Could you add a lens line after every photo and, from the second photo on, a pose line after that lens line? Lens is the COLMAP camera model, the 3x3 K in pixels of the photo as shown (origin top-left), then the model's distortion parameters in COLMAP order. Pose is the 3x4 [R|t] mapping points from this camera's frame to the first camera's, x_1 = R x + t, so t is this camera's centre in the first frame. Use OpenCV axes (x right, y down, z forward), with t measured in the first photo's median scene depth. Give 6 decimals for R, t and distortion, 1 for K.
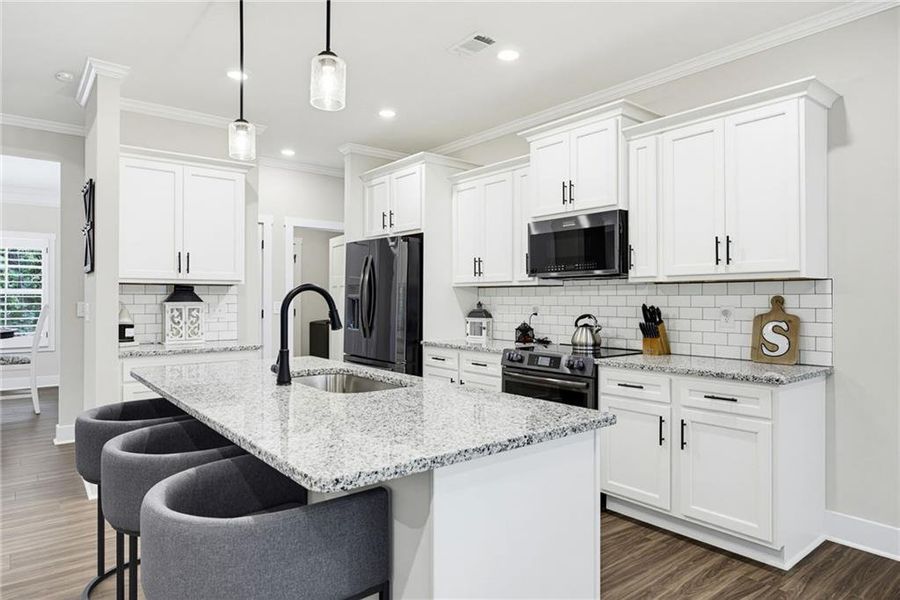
lens RADIAL K [[545.0, 0, 453.3], [0, 545.0, 296.2], [0, 0, 1]] dist [-0.006849, 0.002136]
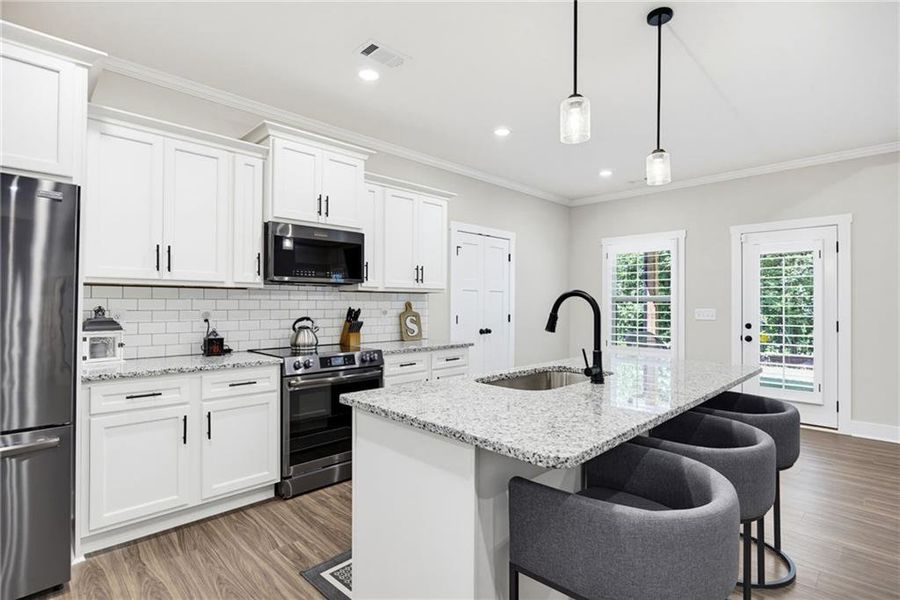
lens RADIAL K [[433.9, 0, 442.9], [0, 433.9, 302.4], [0, 0, 1]] dist [-0.018112, 0.003747]
pose [[-0.068844, 0.002102, 0.997625, -0.662121], [-0.009194, 0.999954, -0.002741, 0.003494], [-0.997585, -0.009360, -0.068821, 0.808557]]
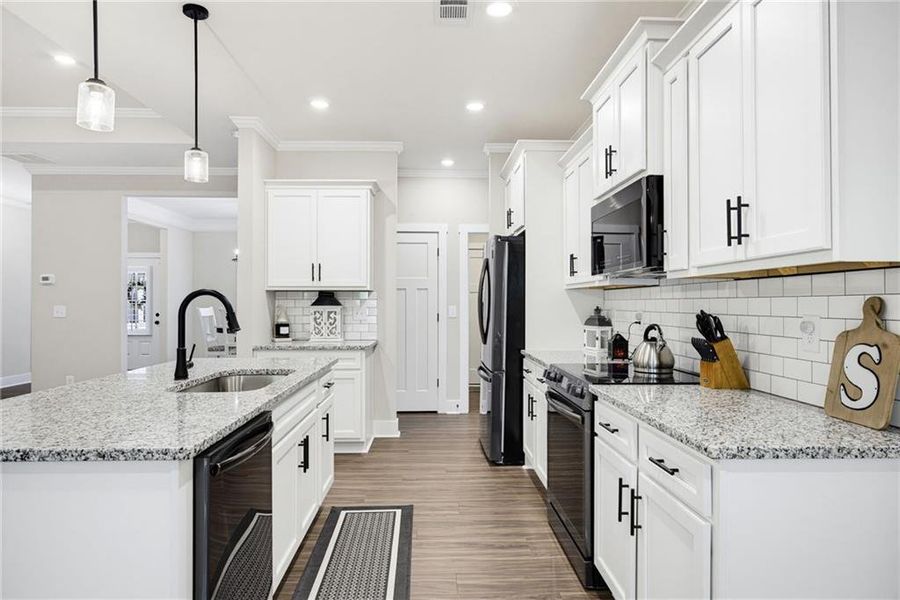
lens RADIAL K [[545.0, 0, 455.5], [0, 545.0, 294.3], [0, 0, 1]] dist [-0.006849, 0.002136]
pose [[0.799179, -0.009739, -0.601014, 0.482995], [0.002874, 0.999919, -0.012381, 0.001626], [0.601086, 0.008167, 0.799143, 0.265344]]
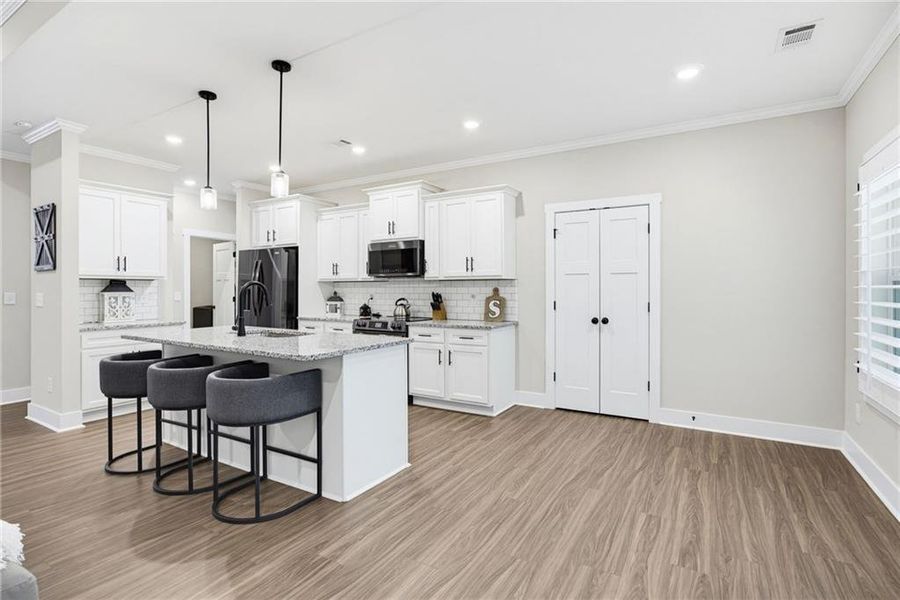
lens RADIAL K [[433.9, 0, 452.5], [0, 433.9, 286.9], [0, 0, 1]] dist [-0.018112, 0.003747]
pose [[0.938392, -0.000139, 0.345571, -0.084998], [0.000137, 1.000000, 0.000031, -0.002276], [-0.345571, 0.000018, 0.938392, -0.360631]]
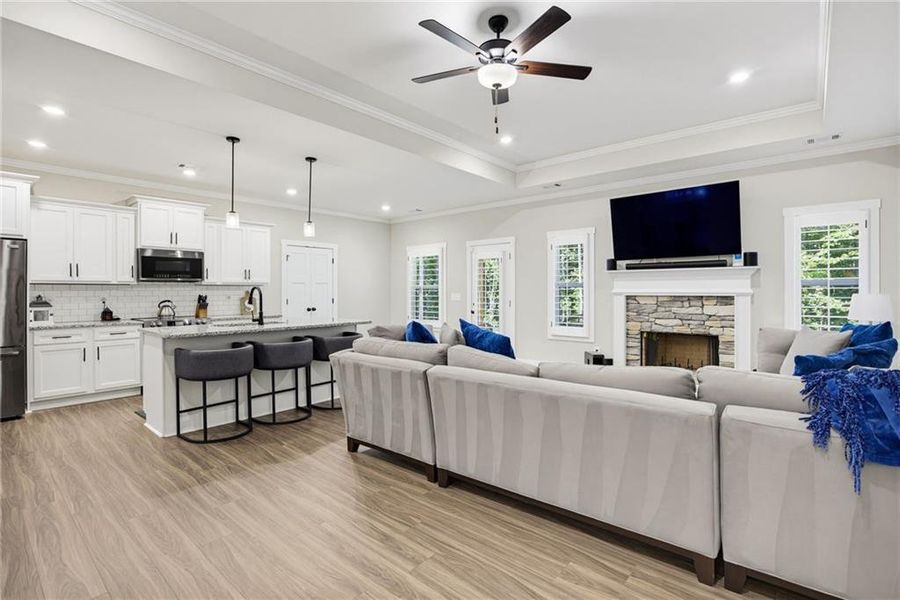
lens RADIAL K [[412.3, 0, 441.0], [0, 412.3, 292.9], [0, 0, 1]] dist [-0.010832, 0.002060]
pose [[-0.147753, -0.006418, 0.989003, -1.385284], [-0.001541, 0.999979, 0.006259, -0.003149], [-0.989023, -0.000599, -0.147760, 0.257807]]
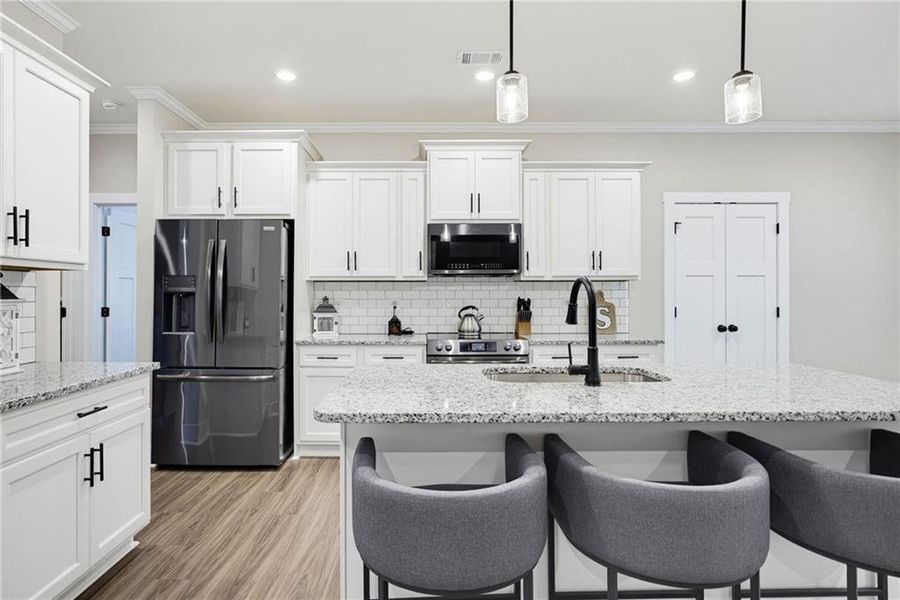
lens RADIAL K [[476.2, 0, 440.8], [0, 476.2, 291.7], [0, 0, 1]] dist [-0.007574, -0.001140]
pose [[0.632415, 0.001090, 0.774629, -0.629874], [-0.001863, 0.999998, 0.000115, 0.002078], [-0.774627, -0.001516, 0.632416, 0.396816]]
